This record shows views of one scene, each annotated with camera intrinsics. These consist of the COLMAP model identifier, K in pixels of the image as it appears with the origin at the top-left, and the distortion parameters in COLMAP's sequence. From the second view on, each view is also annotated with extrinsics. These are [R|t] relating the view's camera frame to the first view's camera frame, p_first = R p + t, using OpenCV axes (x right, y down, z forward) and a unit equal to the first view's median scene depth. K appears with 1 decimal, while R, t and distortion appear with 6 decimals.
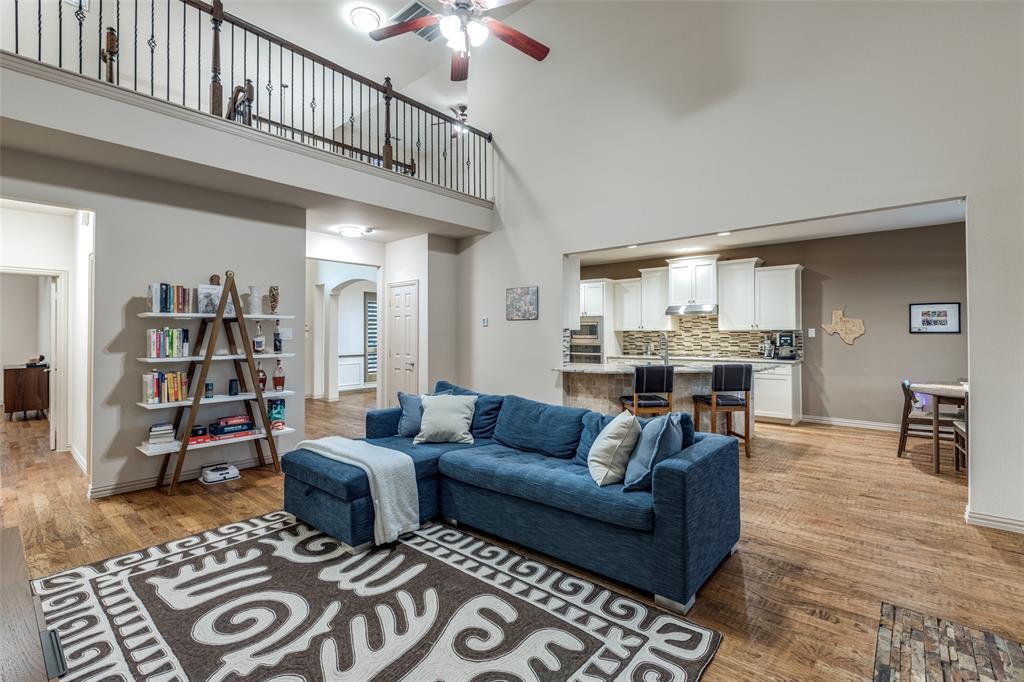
lens RADIAL K [[456.0, 0, 518.5], [0, 456.0, 332.5], [0, 0, 1]] dist [0.000610, -0.000797]
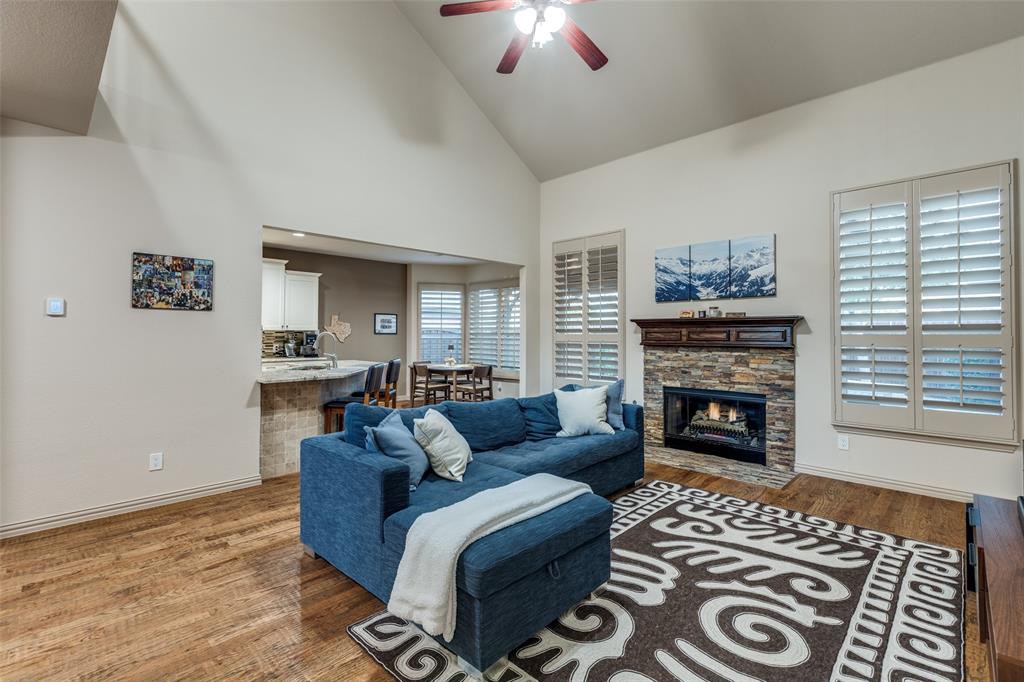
lens RADIAL K [[456.0, 0, 502.0], [0, 456.0, 331.8], [0, 0, 1]] dist [0.000610, -0.000797]
pose [[0.085193, 0.008690, 0.996327, -0.552279], [-0.004162, 0.999956, -0.008366, 0.005476], [-0.996356, -0.003434, 0.085225, 0.502445]]
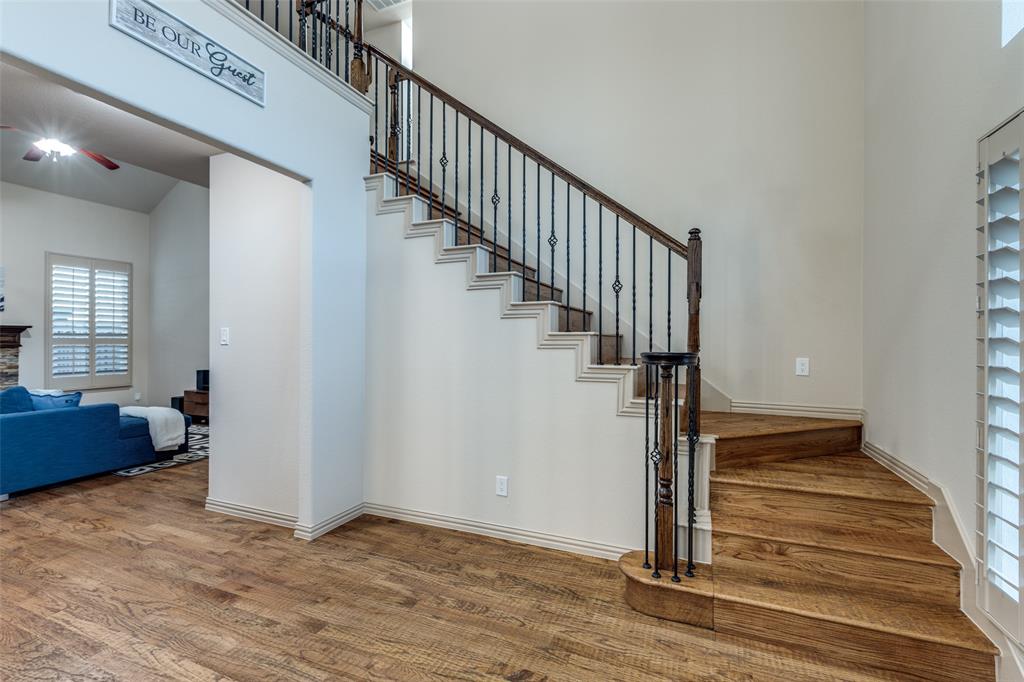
lens RADIAL K [[456.0, 0, 507.5], [0, 456.0, 335.2], [0, 0, 1]] dist [0.000610, -0.000797]
pose [[-0.954097, -0.004574, -0.299462, -0.579468], [-0.002486, 0.999970, -0.007351, 0.000748], [0.299487, -0.006269, -0.954080, 1.493254]]
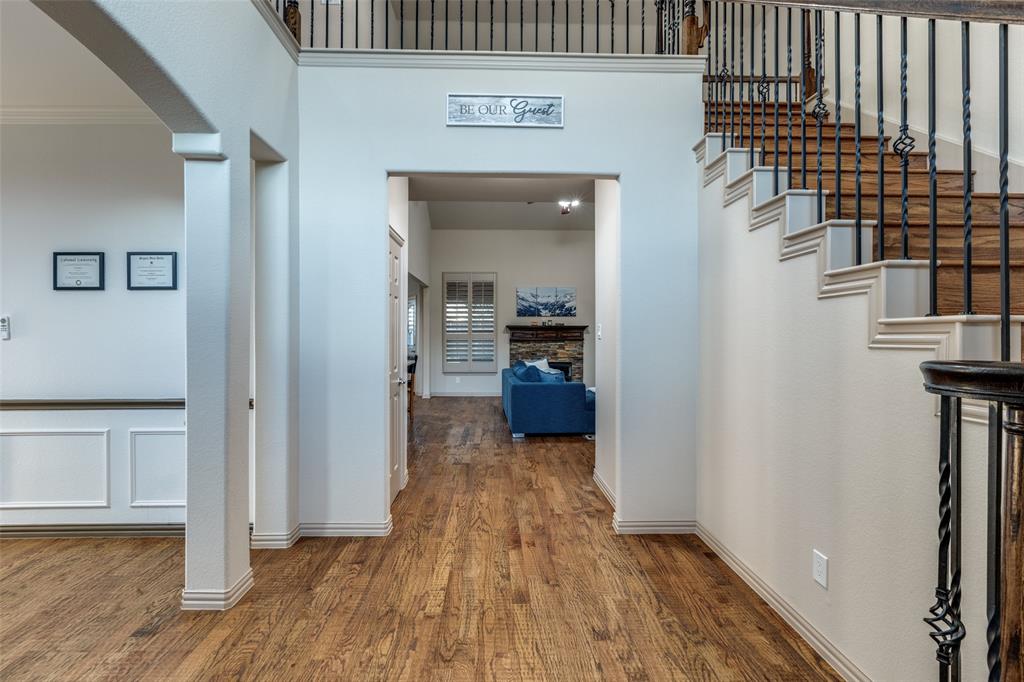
lens RADIAL K [[456.0, 0, 501.9], [0, 456.0, 330.4], [0, 0, 1]] dist [0.000610, -0.000797]
pose [[-0.672249, 0.007506, 0.740287, -0.788264], [0.001974, 0.999963, -0.008346, 0.002251], [-0.740322, -0.004149, -0.672239, 1.393857]]
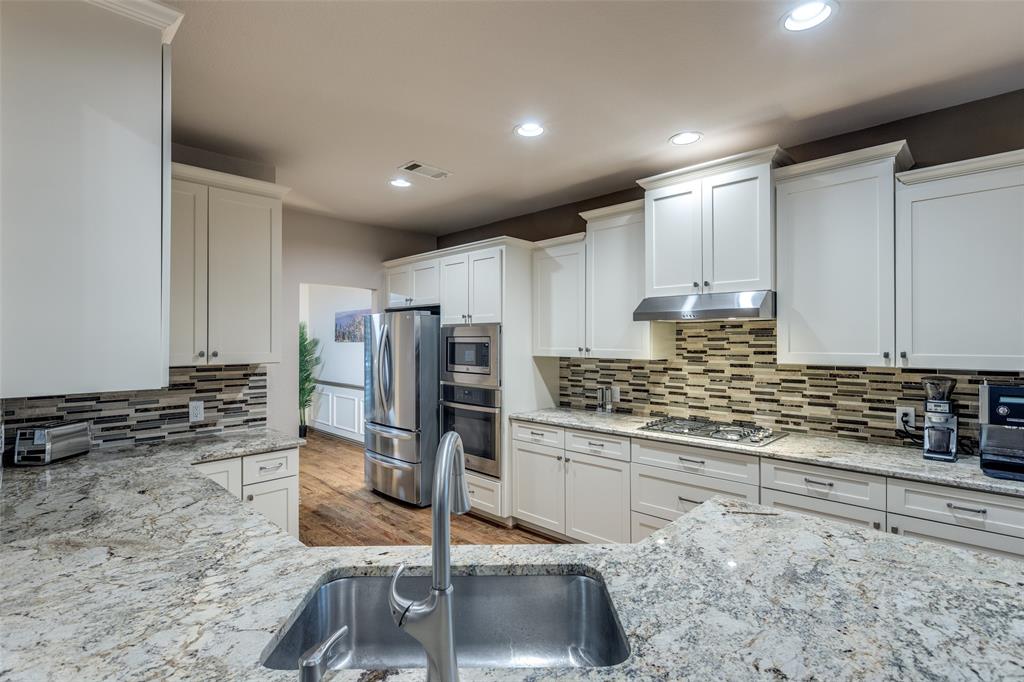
lens RADIAL K [[497.3, 0, 511.5], [0, 497.3, 341.1], [0, 0, 1]] dist [0.005441, -0.004049]
pose [[0.998331, 0.001062, -0.057744, 0.309821], [-0.000738, 0.999984, 0.005639, -0.030021], [0.057749, -0.005587, 0.998316, 0.730490]]
